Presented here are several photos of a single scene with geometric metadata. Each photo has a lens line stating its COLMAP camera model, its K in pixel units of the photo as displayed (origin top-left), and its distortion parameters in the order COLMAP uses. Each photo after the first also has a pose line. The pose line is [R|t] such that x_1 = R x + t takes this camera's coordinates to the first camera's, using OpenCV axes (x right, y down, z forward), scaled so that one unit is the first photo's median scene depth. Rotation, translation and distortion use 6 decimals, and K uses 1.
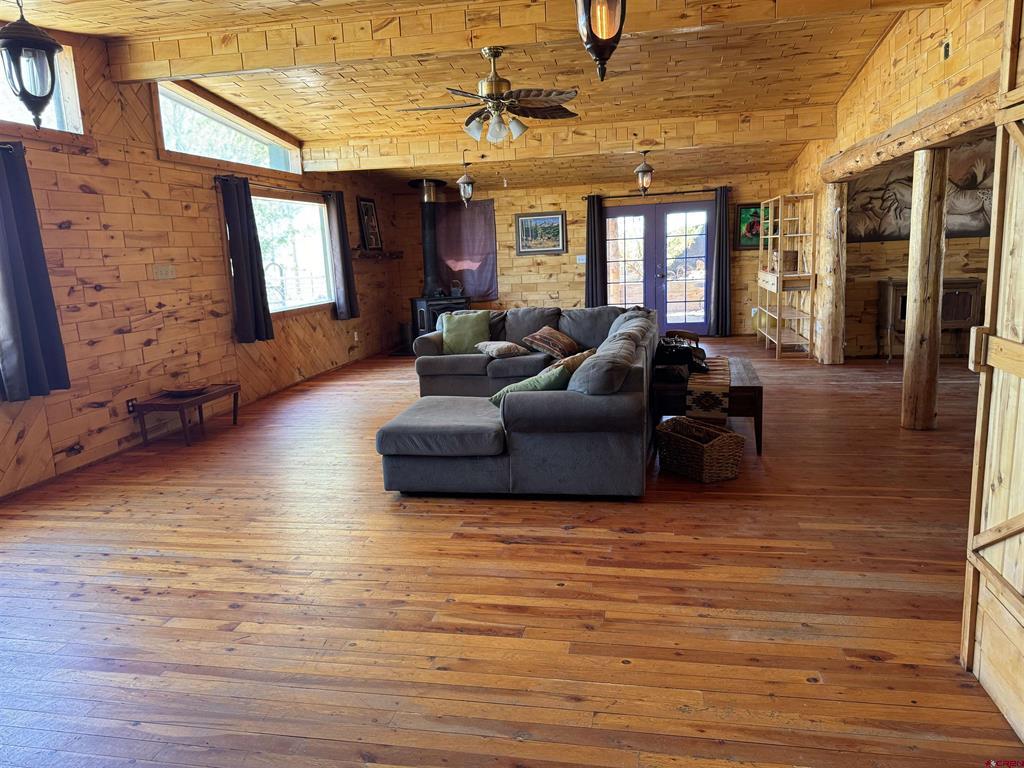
lens RADIAL K [[710.5, 0, 513.6], [0, 710.5, 388.9], [0, 0, 1]] dist [0.004269, -0.020394]
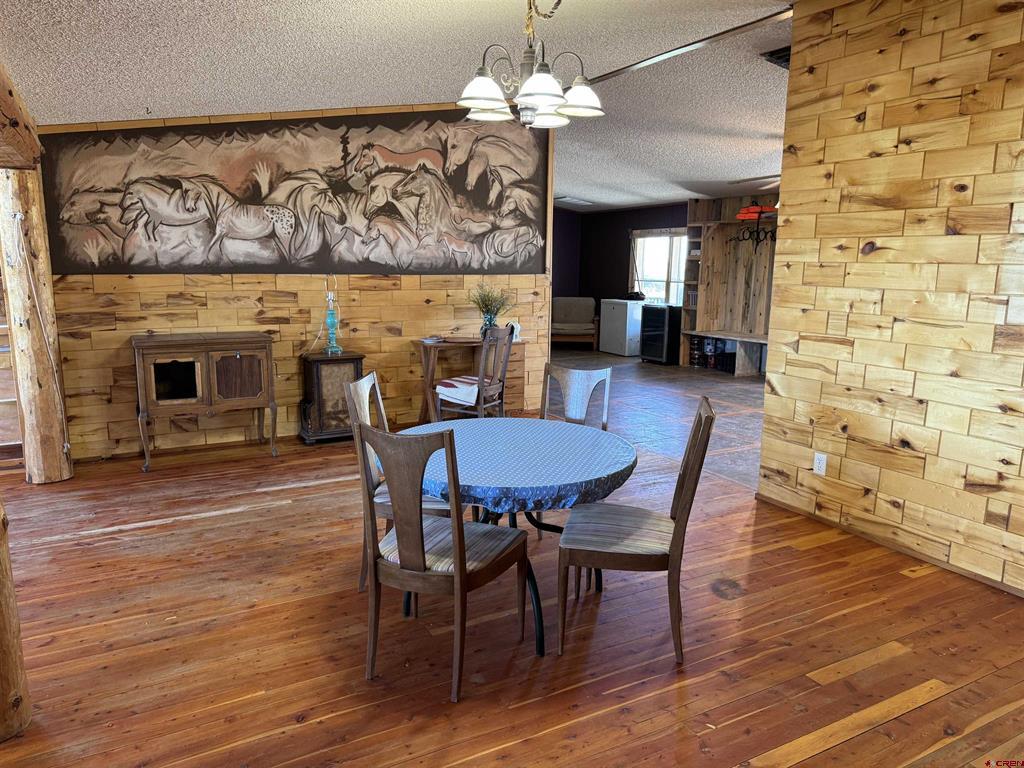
lens RADIAL K [[710.5, 0, 515.4], [0, 710.5, 403.1], [0, 0, 1]] dist [0.004269, -0.020394]
pose [[0.762662, -0.073689, 0.642586, 0.369451], [0.076583, 0.996788, 0.023414, -0.082617], [-0.642248, 0.031354, 0.765856, 0.302166]]
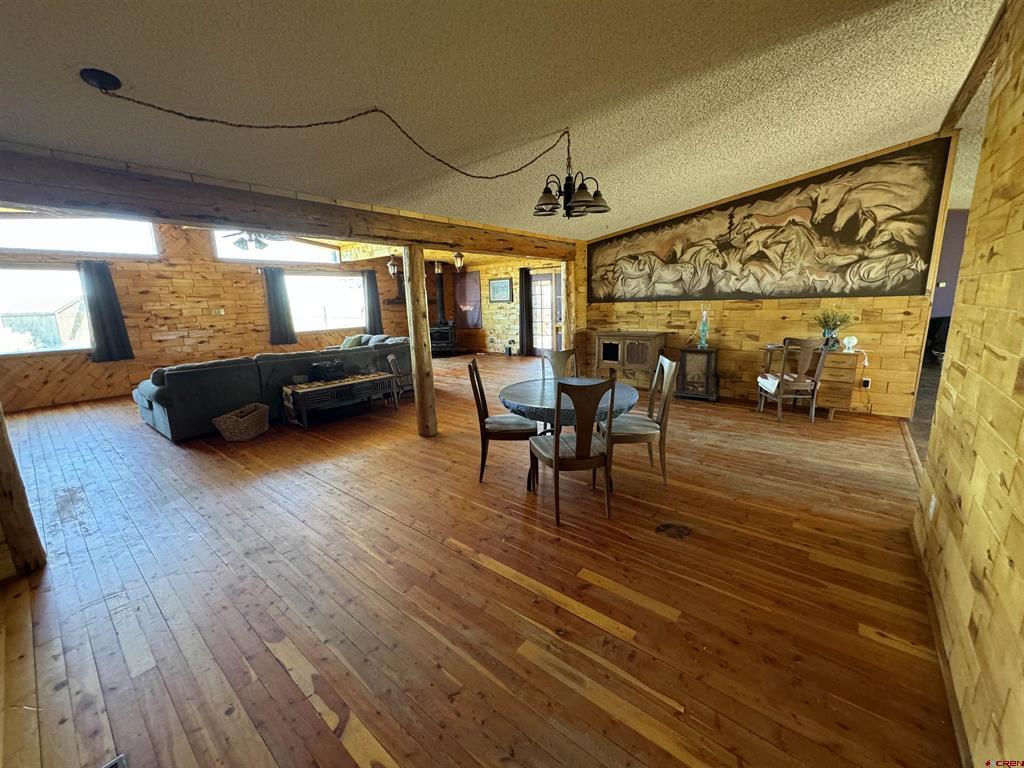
lens RADIAL K [[410.6, 0, 508.9], [0, 410.6, 379.4], [0, 0, 1]] dist [0.001358, -0.000380]
pose [[0.881728, 0.107871, -0.459260, 0.728487], [-0.098595, 0.994145, 0.044214, -0.075254], [0.461340, 0.006297, 0.887201, 0.202175]]
